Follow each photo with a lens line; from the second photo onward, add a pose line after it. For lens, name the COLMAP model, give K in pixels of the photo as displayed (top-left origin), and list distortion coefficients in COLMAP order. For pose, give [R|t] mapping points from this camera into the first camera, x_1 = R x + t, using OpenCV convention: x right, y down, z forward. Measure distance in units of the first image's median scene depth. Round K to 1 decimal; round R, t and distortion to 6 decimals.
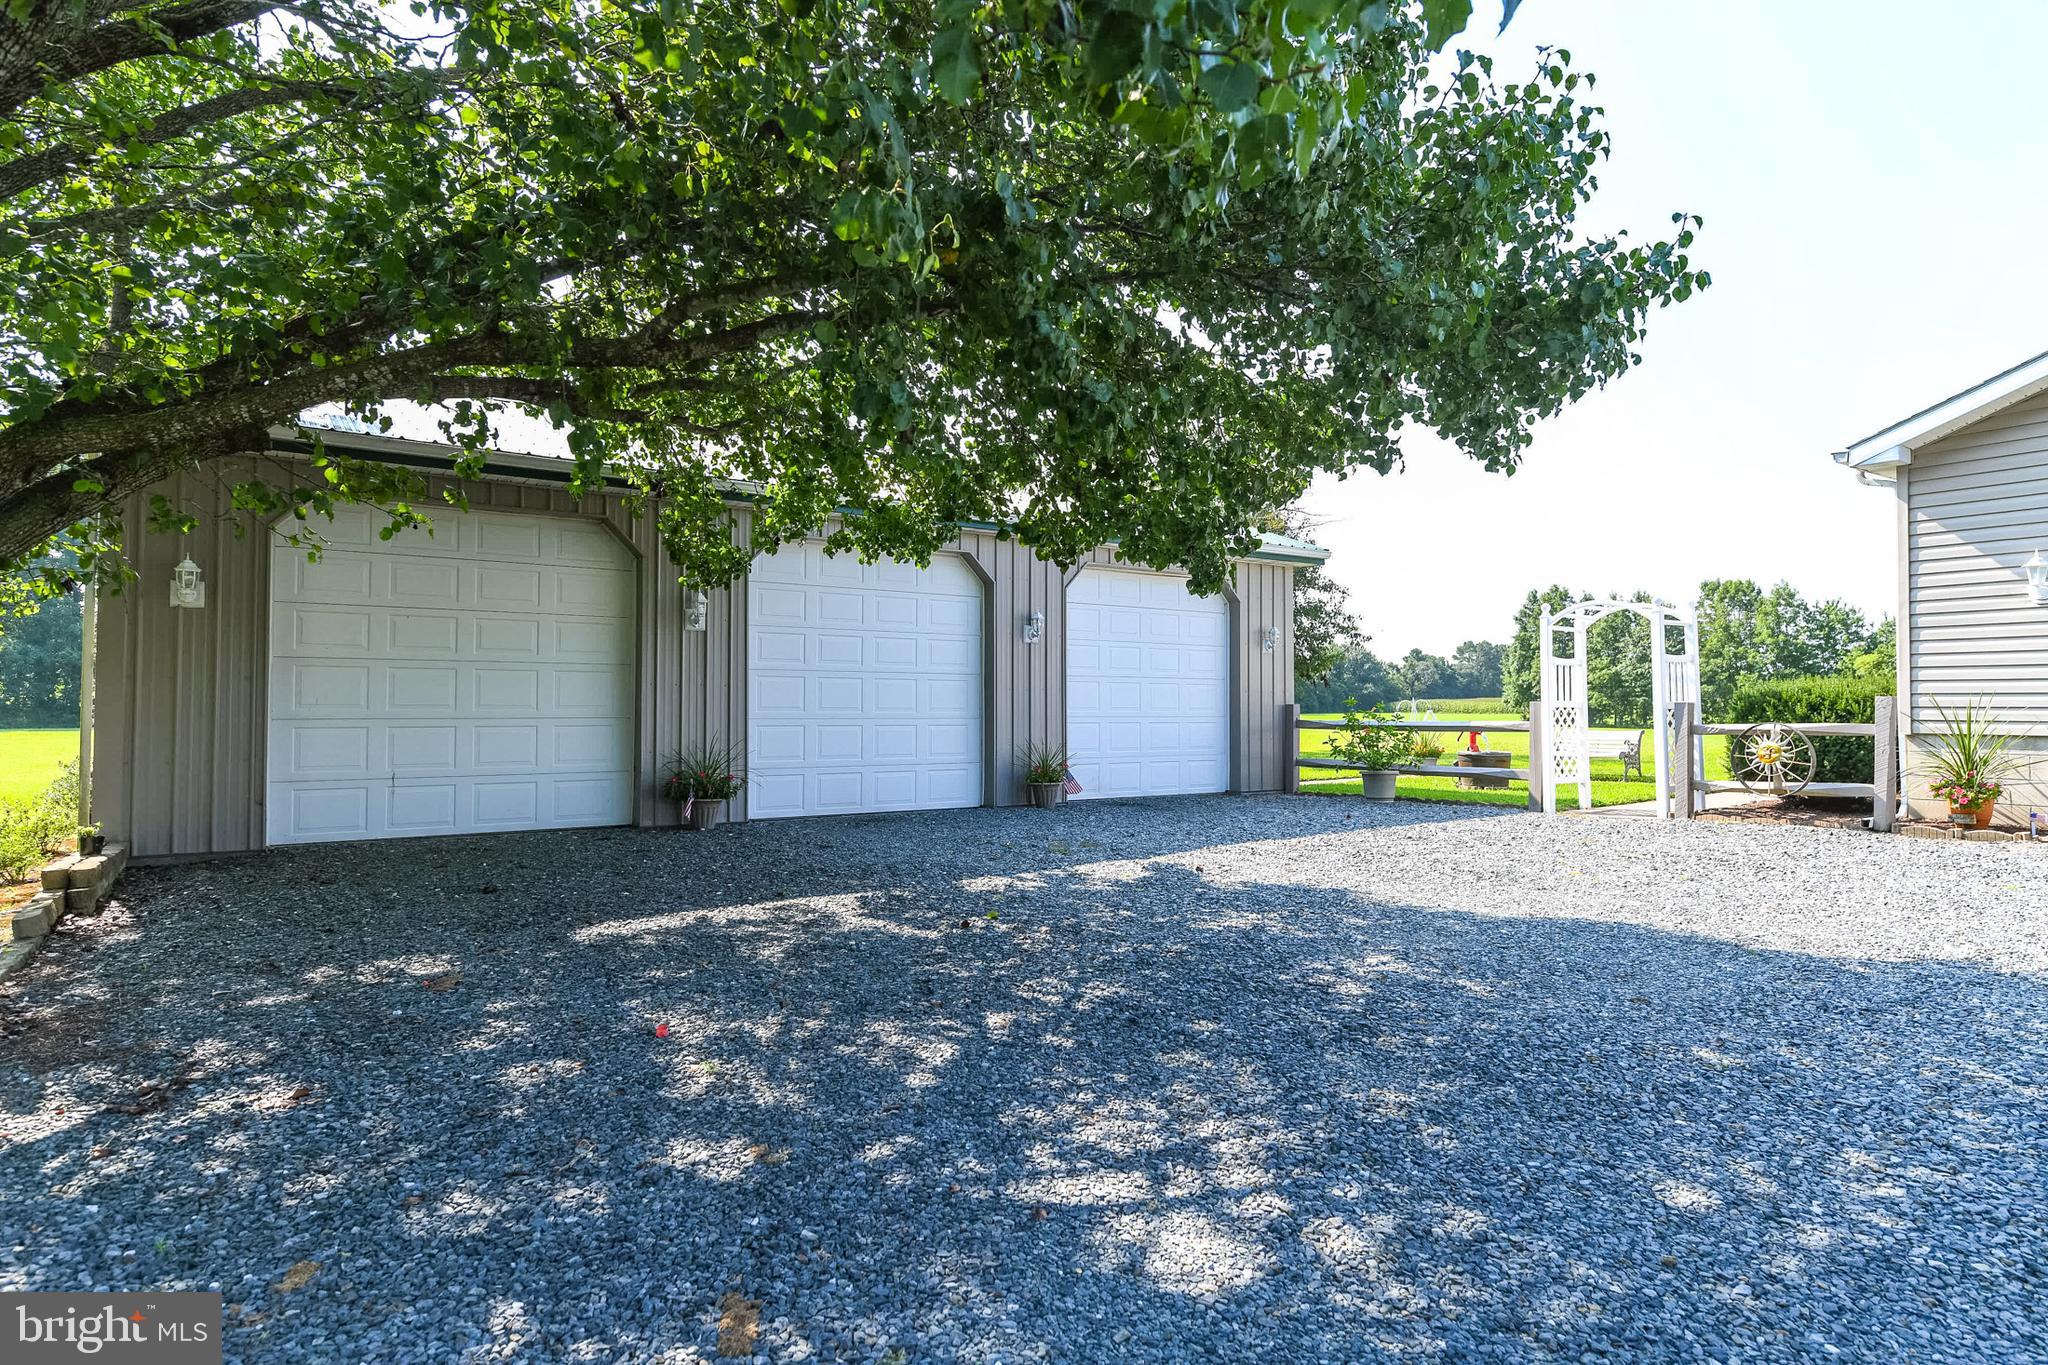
lens RADIAL K [[1070.7, 0, 1024.0], [0, 1070.7, 682.5], [0, 0, 1]] dist [-0.006666, -0.002094]
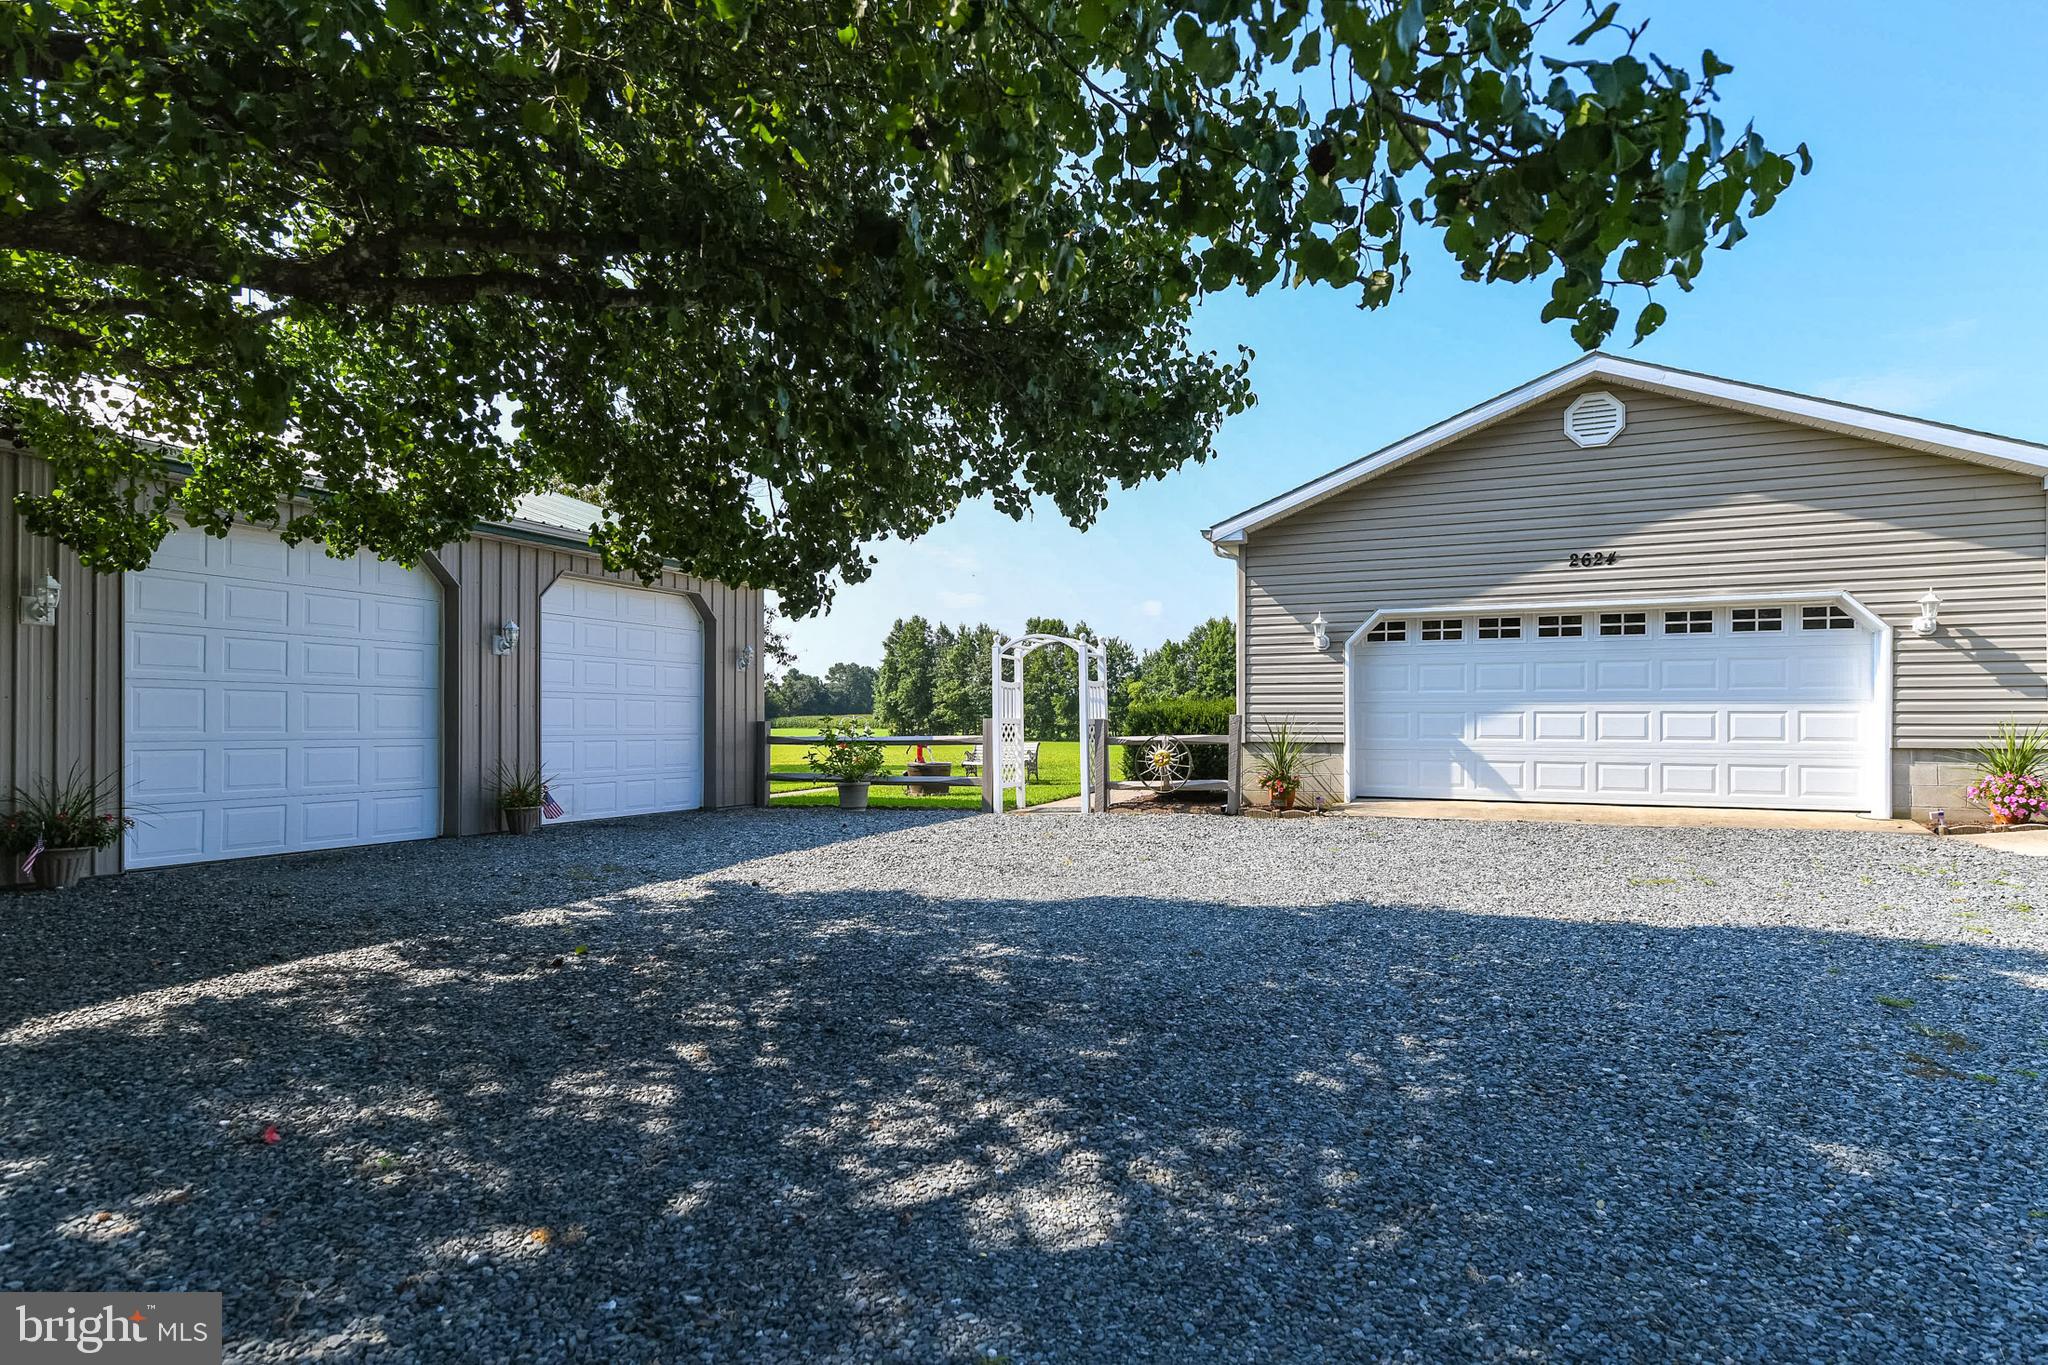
lens RADIAL K [[1033.2, 0, 1018.3], [0, 1033.2, 702.2], [0, 0, 1]] dist [-0.008148, -0.002114]
pose [[0.855290, 0.007007, 0.518102, -0.216156], [-0.008375, 0.999965, 0.000301, -0.001688], [-0.518081, -0.004596, 0.855319, 0.047496]]
